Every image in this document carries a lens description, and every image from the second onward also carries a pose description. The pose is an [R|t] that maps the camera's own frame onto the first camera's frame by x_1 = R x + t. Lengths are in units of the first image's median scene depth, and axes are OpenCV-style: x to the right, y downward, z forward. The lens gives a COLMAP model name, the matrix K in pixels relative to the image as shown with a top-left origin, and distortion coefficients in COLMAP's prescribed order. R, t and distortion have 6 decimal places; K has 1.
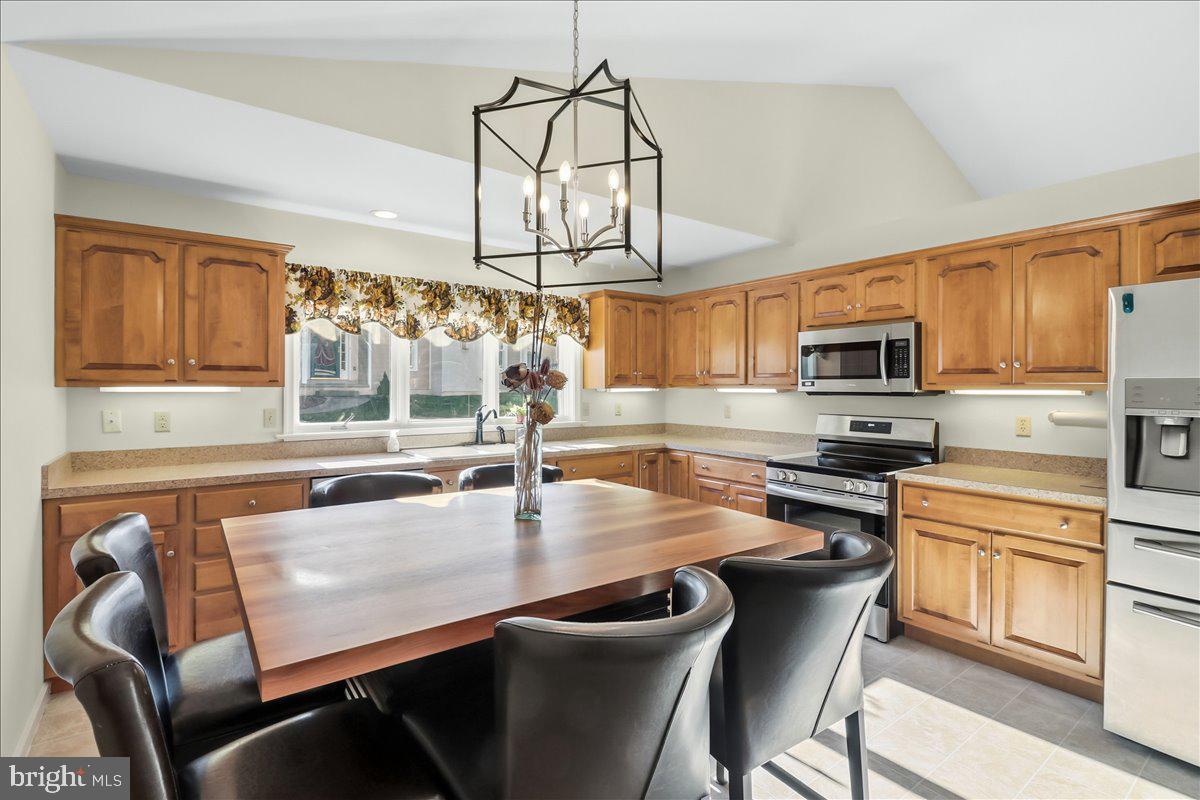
lens RADIAL K [[557.8, 0, 589.7], [0, 557.8, 391.9], [0, 0, 1]] dist [0.005580, -0.001389]
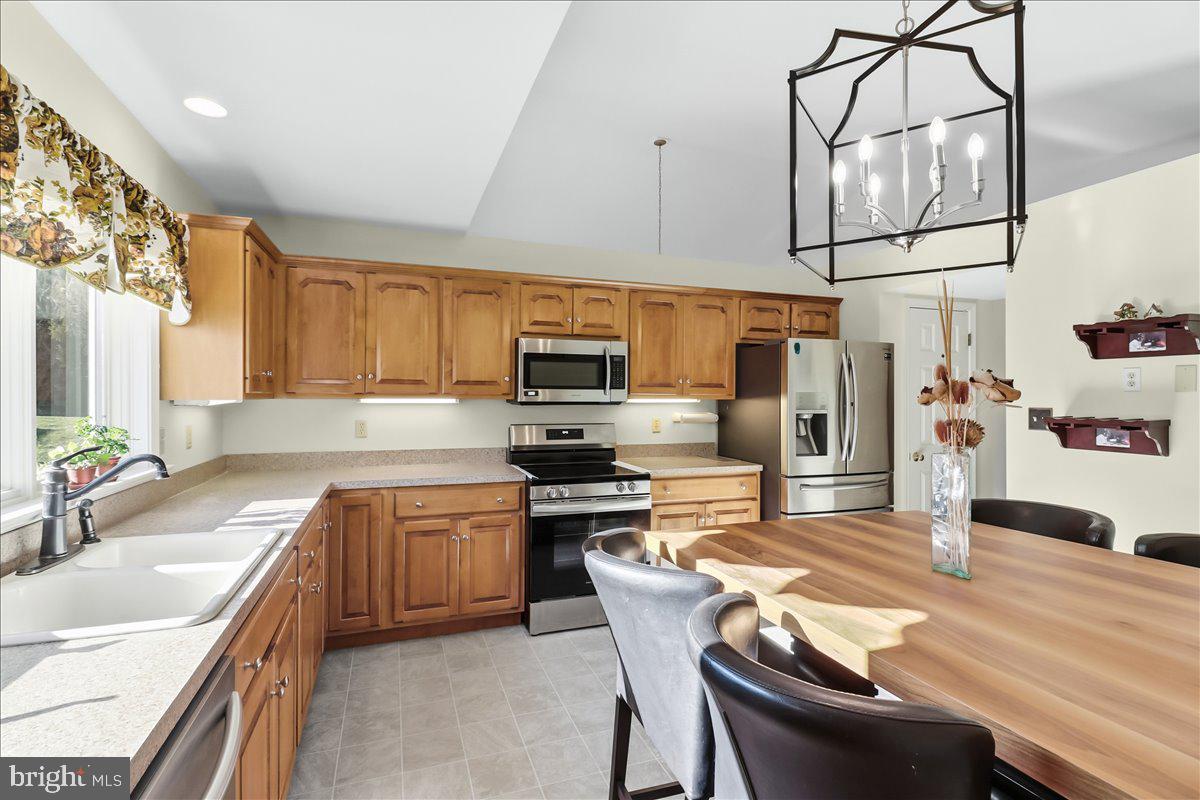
lens RADIAL K [[557.8, 0, 589.5], [0, 557.8, 398.3], [0, 0, 1]] dist [0.005580, -0.001389]
pose [[0.295482, -0.003609, 0.955341, -0.513739], [0.008522, 0.999963, 0.001142, -0.006890], [-0.955310, 0.007804, 0.295502, 0.658685]]
